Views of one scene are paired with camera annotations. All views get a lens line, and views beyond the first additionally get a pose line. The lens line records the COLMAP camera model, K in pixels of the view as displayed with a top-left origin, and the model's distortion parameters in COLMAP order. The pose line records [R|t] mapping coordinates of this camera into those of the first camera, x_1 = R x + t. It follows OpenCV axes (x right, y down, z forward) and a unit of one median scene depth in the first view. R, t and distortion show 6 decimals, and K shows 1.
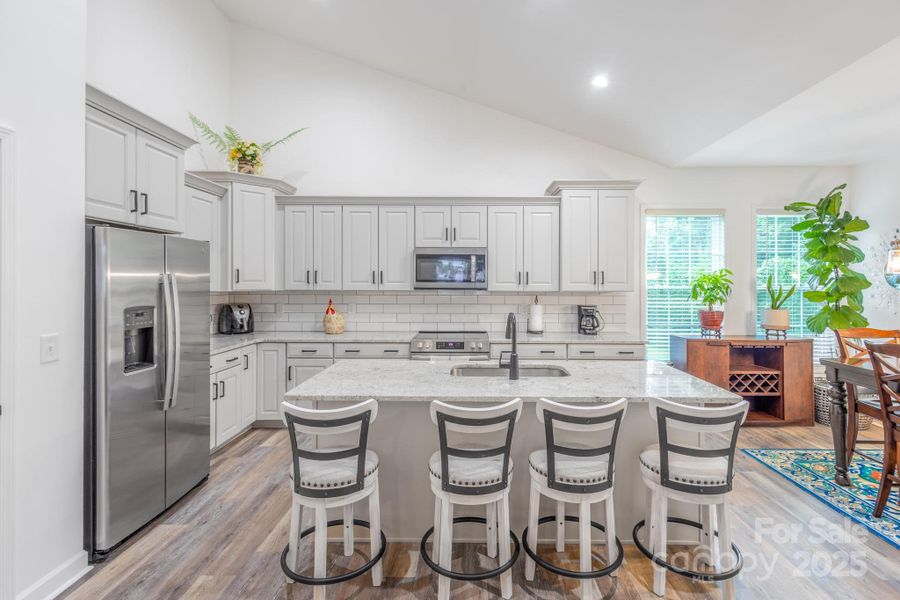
lens RADIAL K [[424.9, 0, 458.6], [0, 424.9, 279.0], [0, 0, 1]] dist [-0.004137, -0.001677]
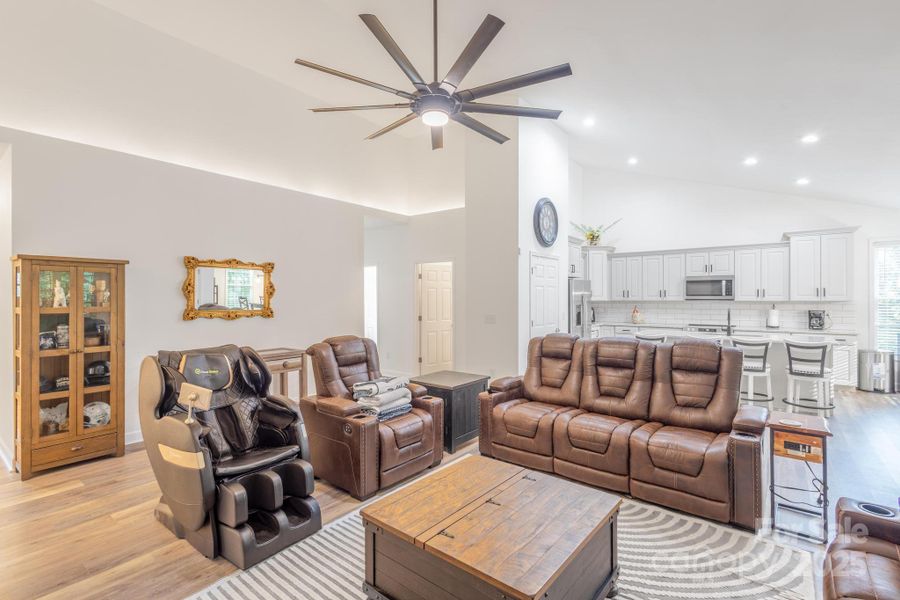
lens RADIAL K [[424.9, 0, 444.1], [0, 424.9, 300.1], [0, 0, 1]] dist [-0.004137, -0.001677]
pose [[0.799389, -0.002692, -0.600808, 0.155712], [0.010803, 0.999893, 0.009894, -0.004266], [0.600717, -0.014400, 0.799332, -1.036536]]
